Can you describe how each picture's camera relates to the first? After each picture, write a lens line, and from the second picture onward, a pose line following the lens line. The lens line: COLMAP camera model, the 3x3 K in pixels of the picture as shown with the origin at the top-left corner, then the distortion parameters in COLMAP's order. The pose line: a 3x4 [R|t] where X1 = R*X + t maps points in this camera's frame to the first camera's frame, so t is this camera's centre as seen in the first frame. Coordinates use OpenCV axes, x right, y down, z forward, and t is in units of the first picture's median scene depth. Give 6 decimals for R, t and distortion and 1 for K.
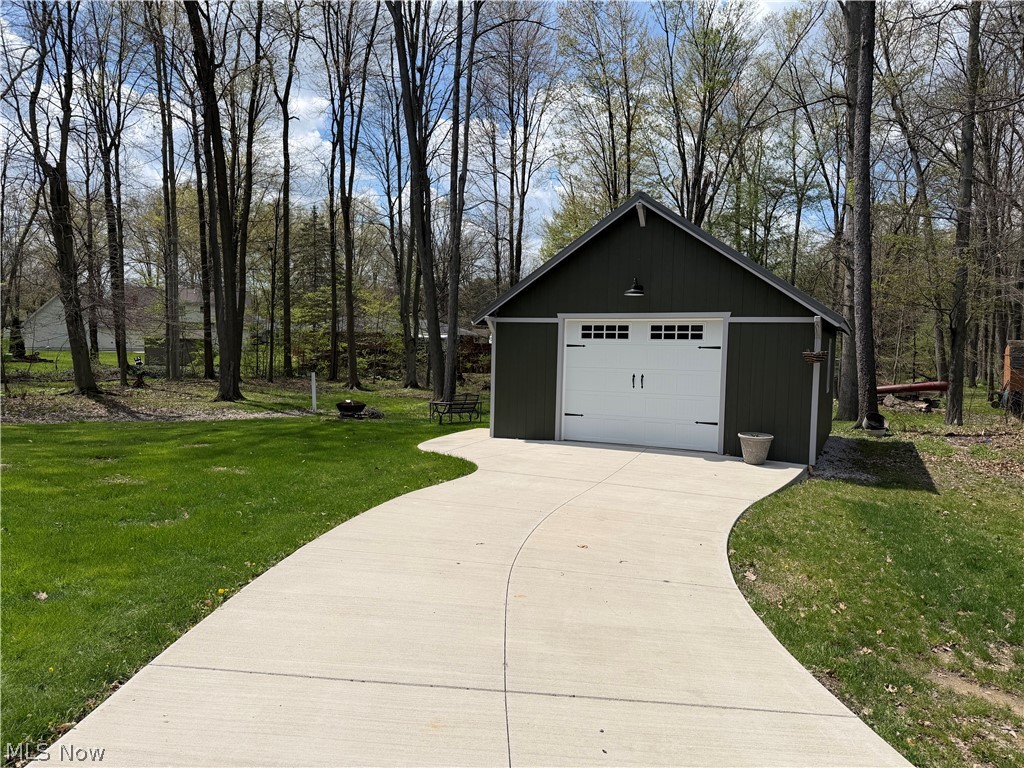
lens RADIAL K [[722.9, 0, 516.6], [0, 722.9, 384.7], [0, 0, 1]] dist [0.150895, -0.409359]
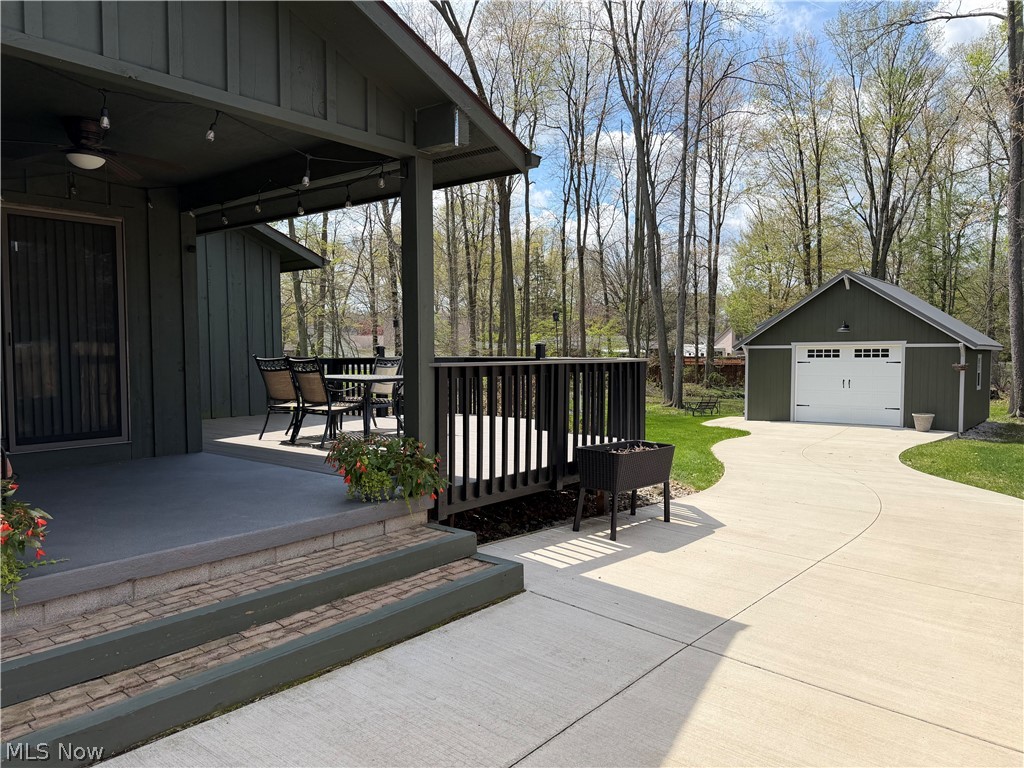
lens RADIAL K [[718.7, 0, 495.1], [0, 718.7, 395.7], [0, 0, 1]] dist [0.009796, -0.054493]
pose [[0.965994, -0.010611, -0.258348, -0.173818], [0.010420, 0.999943, -0.002108, 0.017131], [0.258355, -0.000656, 0.966050, -0.741102]]
